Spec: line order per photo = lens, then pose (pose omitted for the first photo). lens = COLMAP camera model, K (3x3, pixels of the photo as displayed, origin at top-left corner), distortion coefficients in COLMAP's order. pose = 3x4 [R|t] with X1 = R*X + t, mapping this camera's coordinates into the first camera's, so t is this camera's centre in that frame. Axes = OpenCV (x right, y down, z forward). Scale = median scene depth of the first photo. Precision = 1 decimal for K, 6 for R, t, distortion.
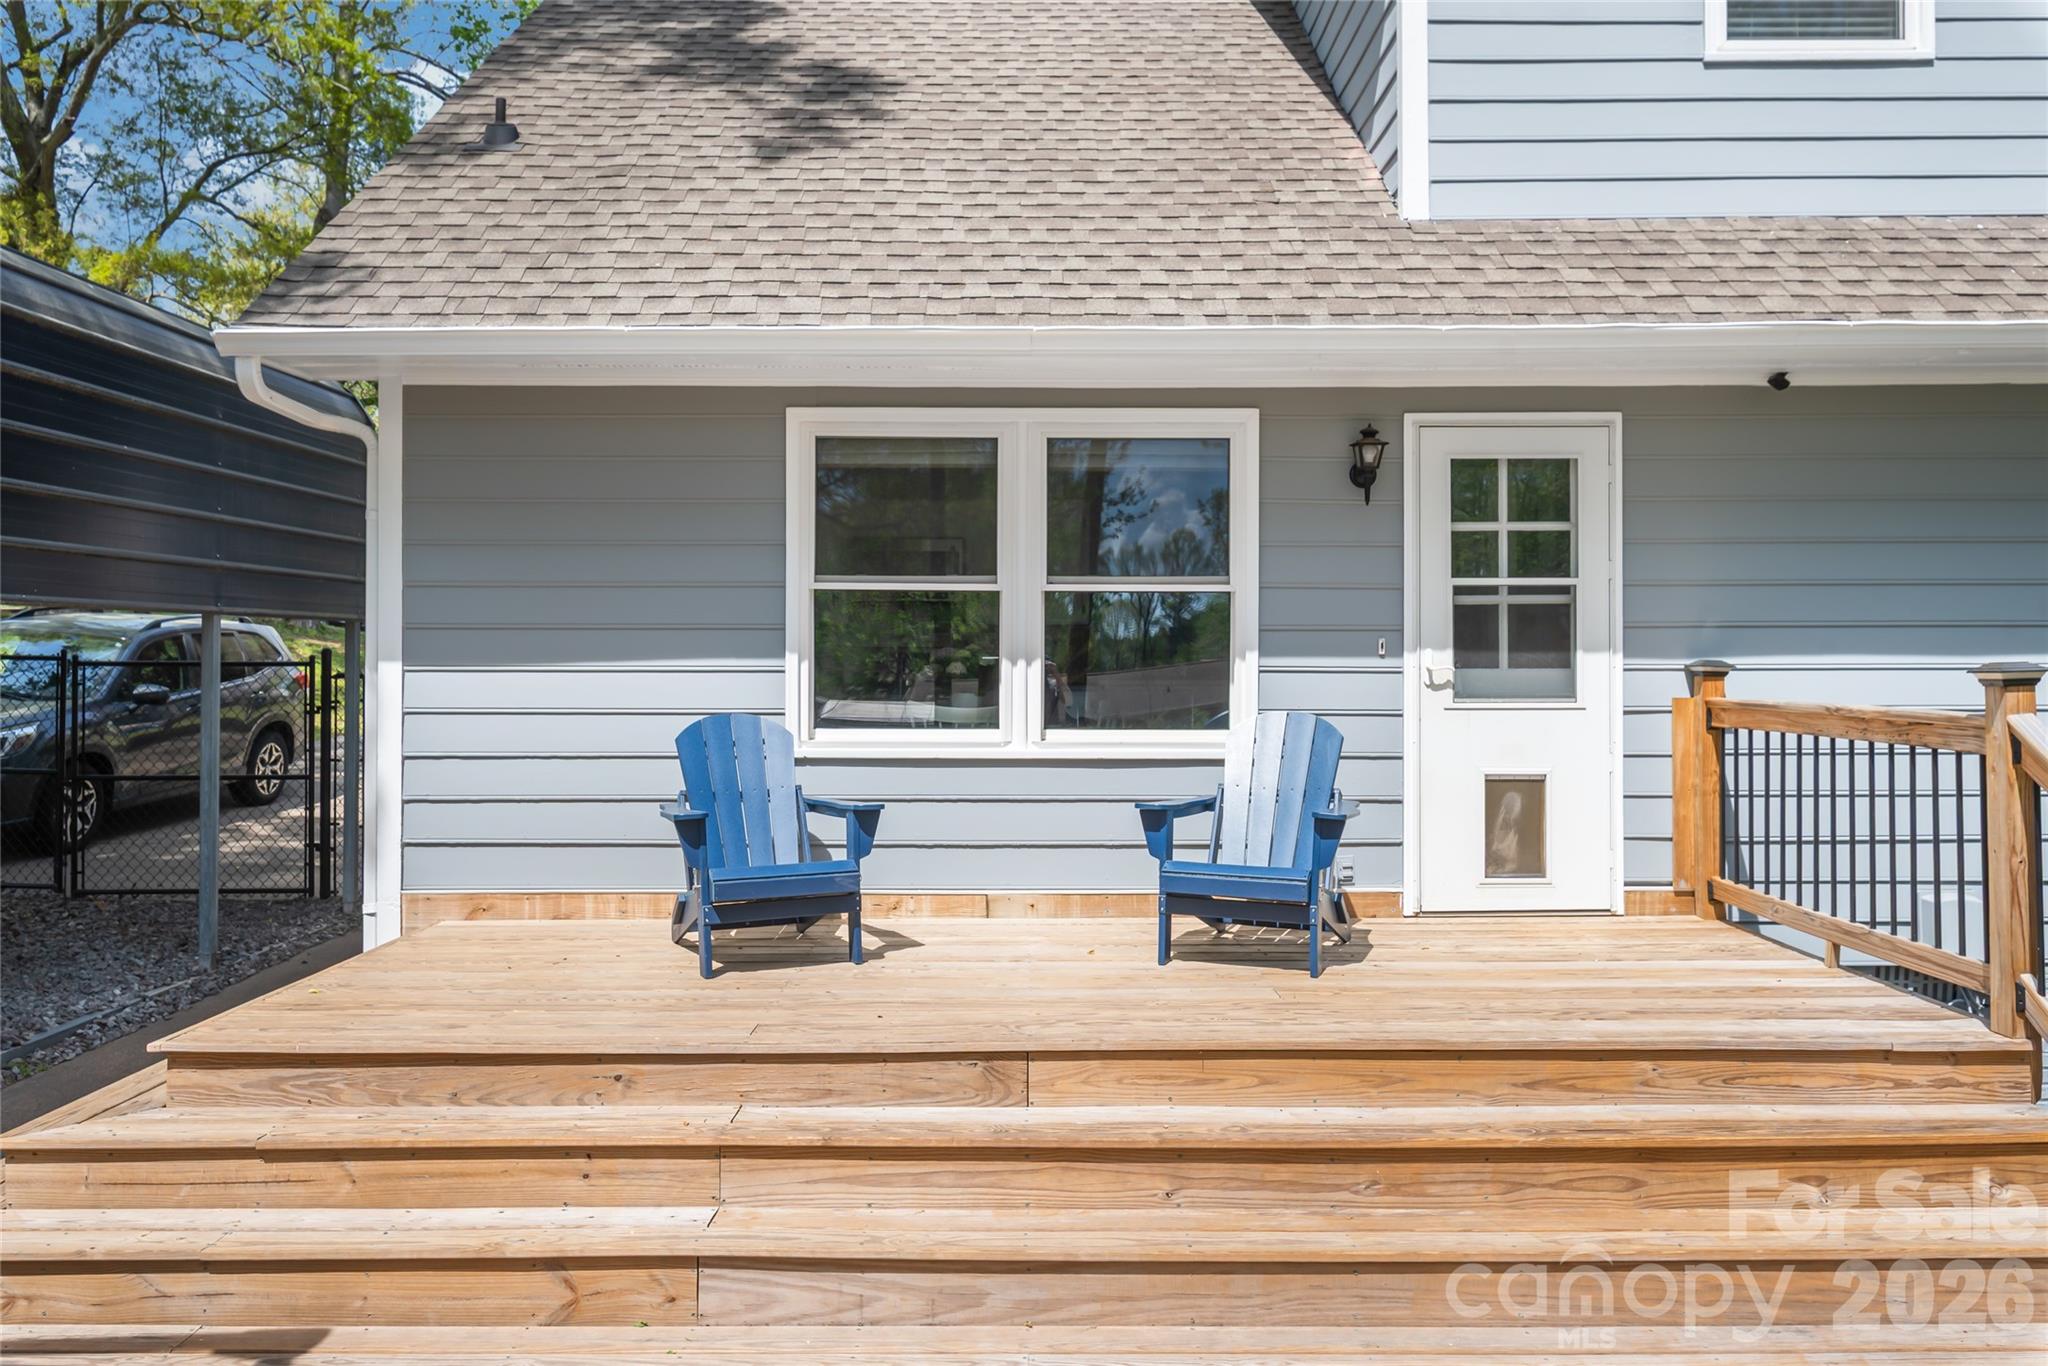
lens RADIAL K [[1452.4, 0, 1018.9], [0, 1452.4, 658.2], [0, 0, 1]] dist [-0.001327, 0.005681]
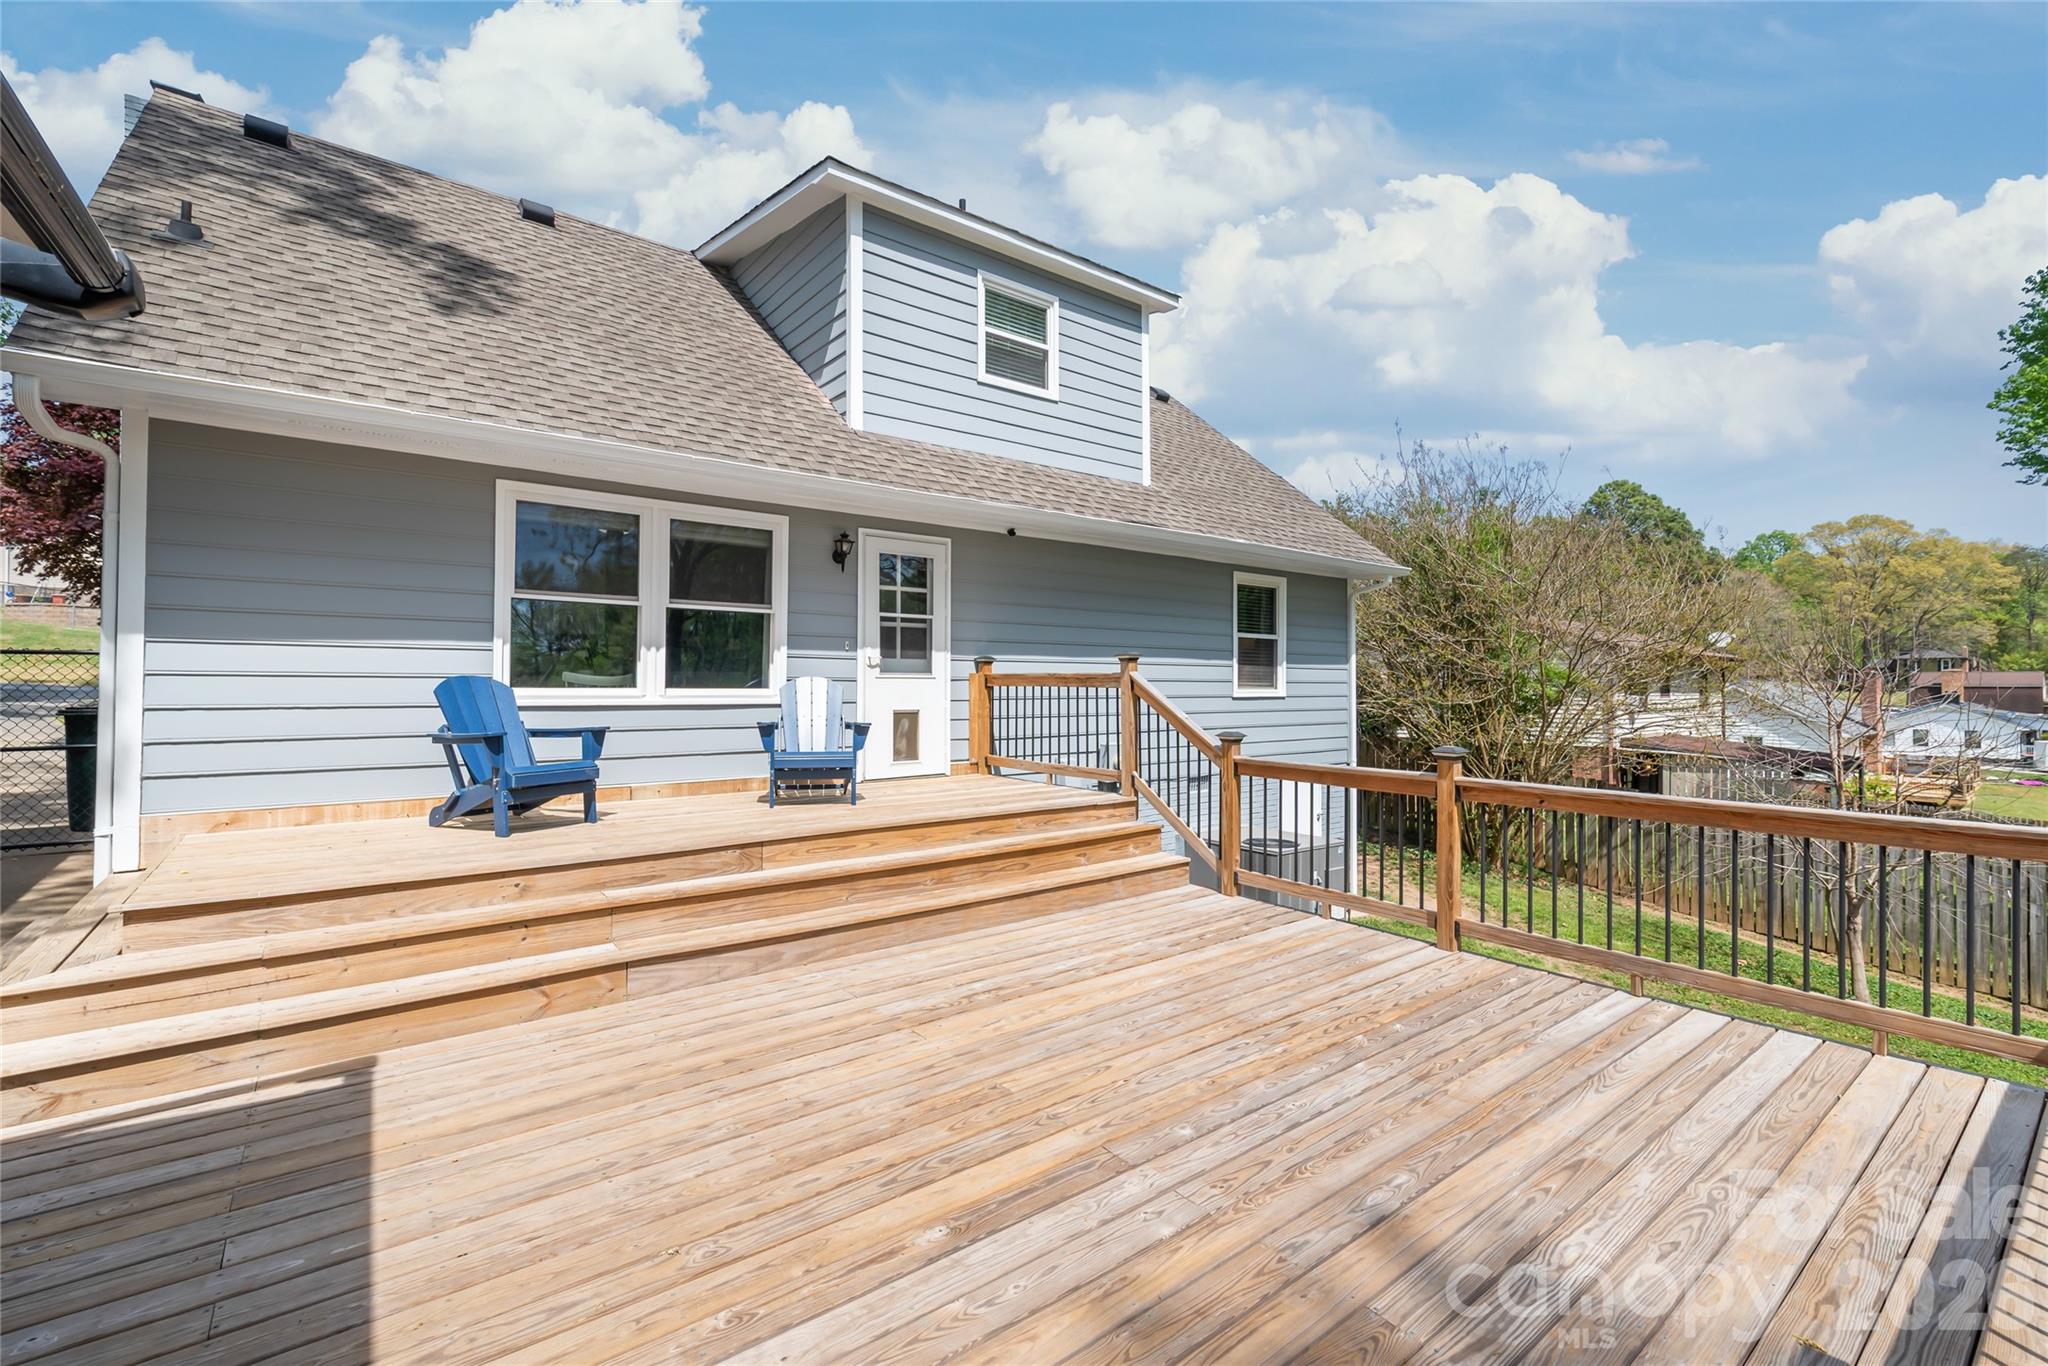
lens RADIAL K [[894.0, 0, 1031.8], [0, 894.0, 670.4], [0, 0, 1]] dist [0.000481, -0.001147]
pose [[0.781821, 0.012916, 0.623370, -0.304748], [-0.005691, 0.999892, -0.013580, 0.040311], [-0.623477, 0.007070, 0.781809, -0.093966]]
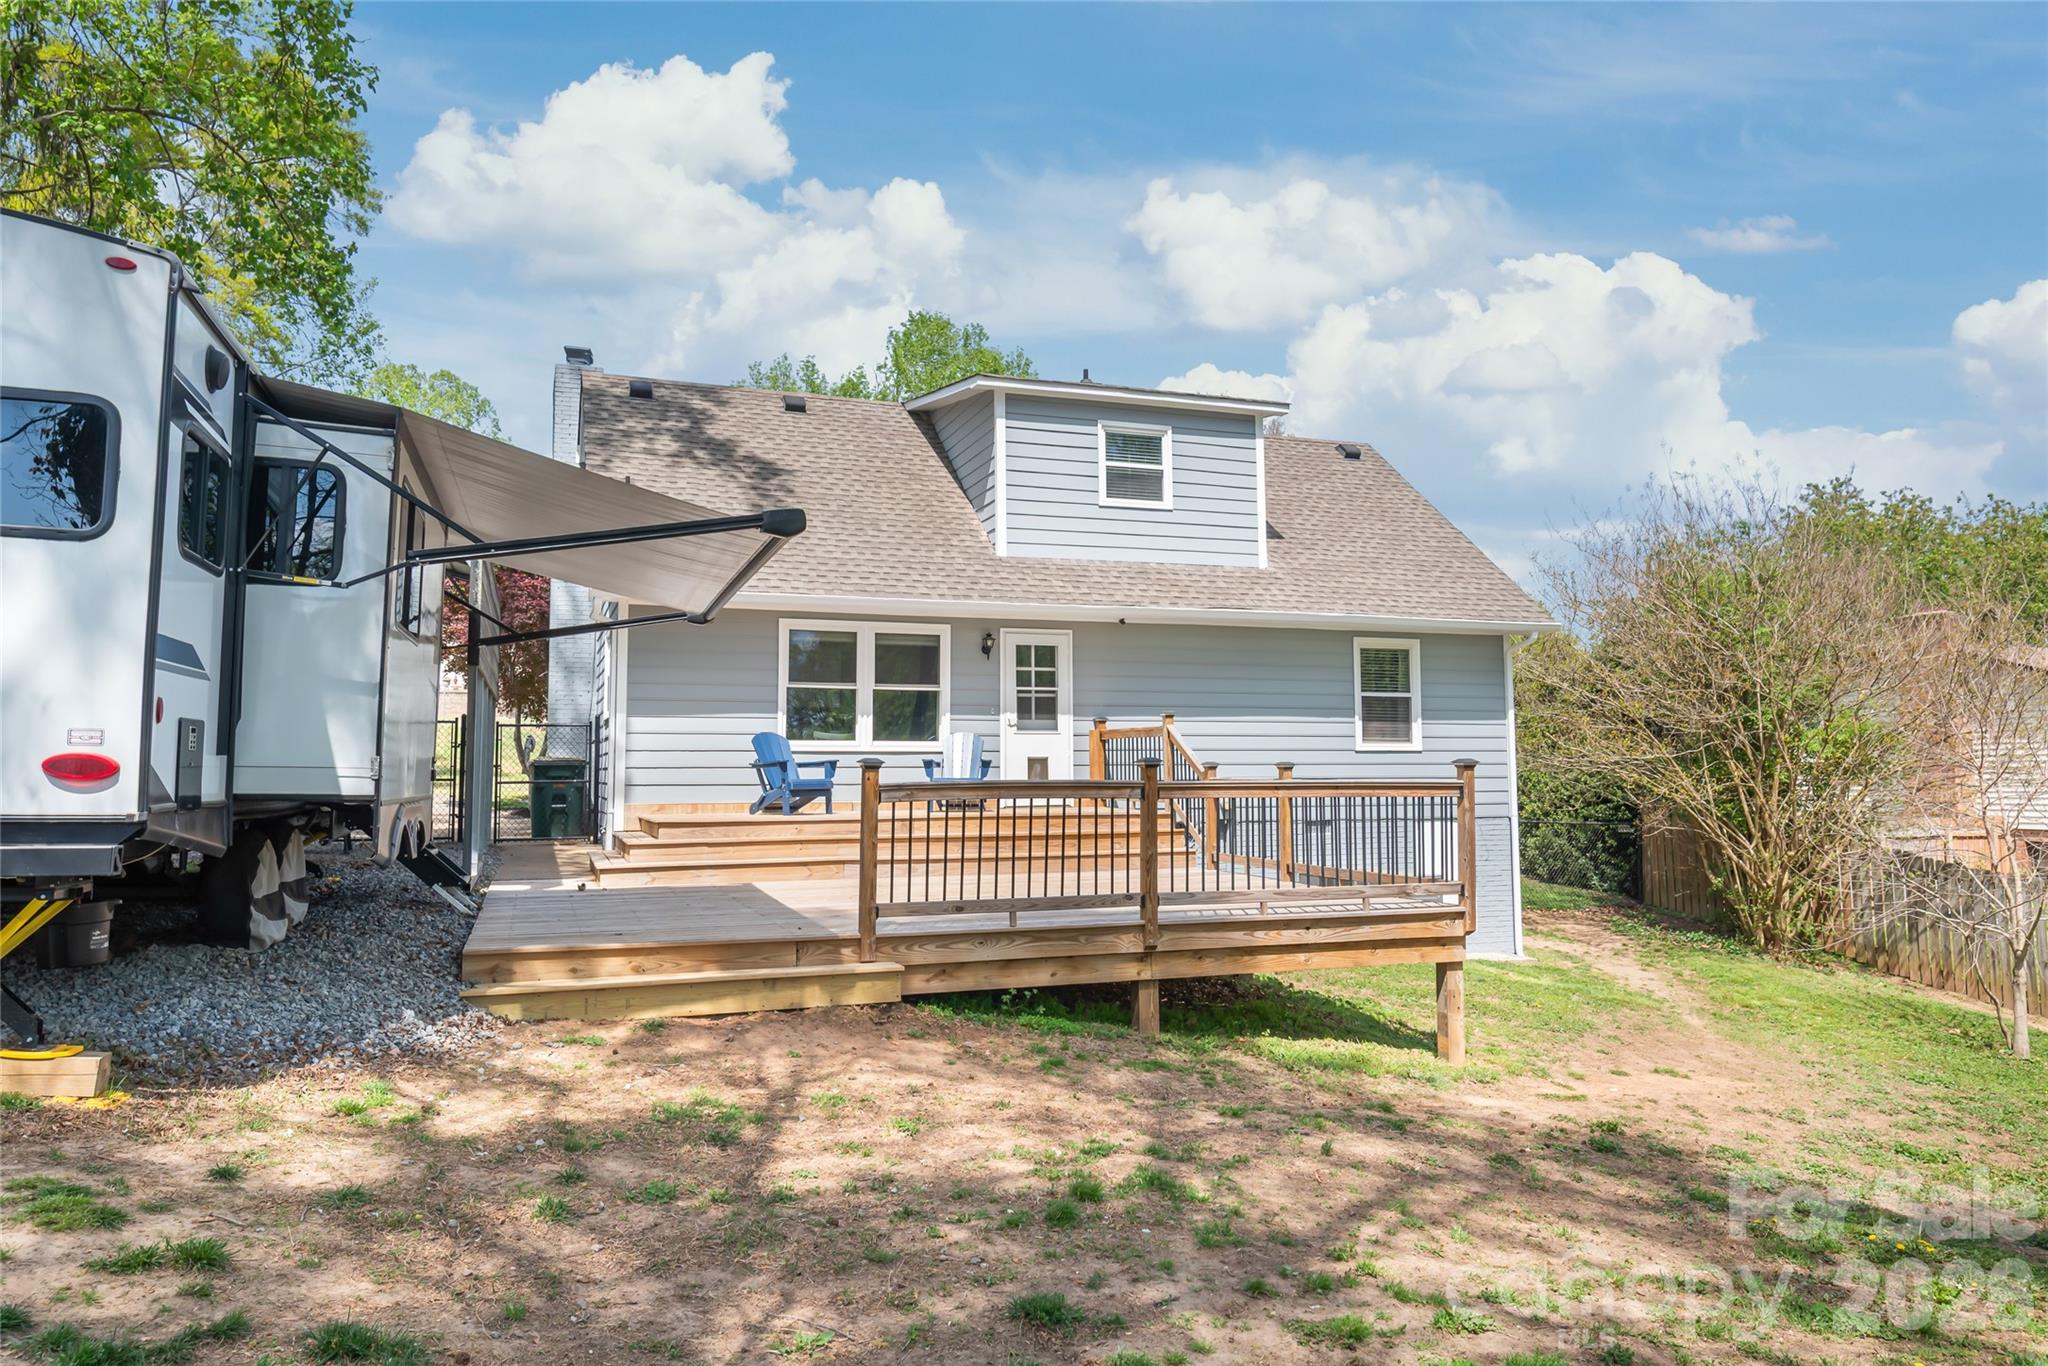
lens RADIAL K [[1370.8, 0, 1026.5], [0, 1370.8, 664.3], [0, 0, 1]] dist [0.000544, -0.001832]
pose [[0.938570, 0.023721, 0.344273, -0.594044], [0.003011, 0.997034, -0.076906, 0.104467], [-0.345076, 0.073218, 0.935715, -1.481974]]
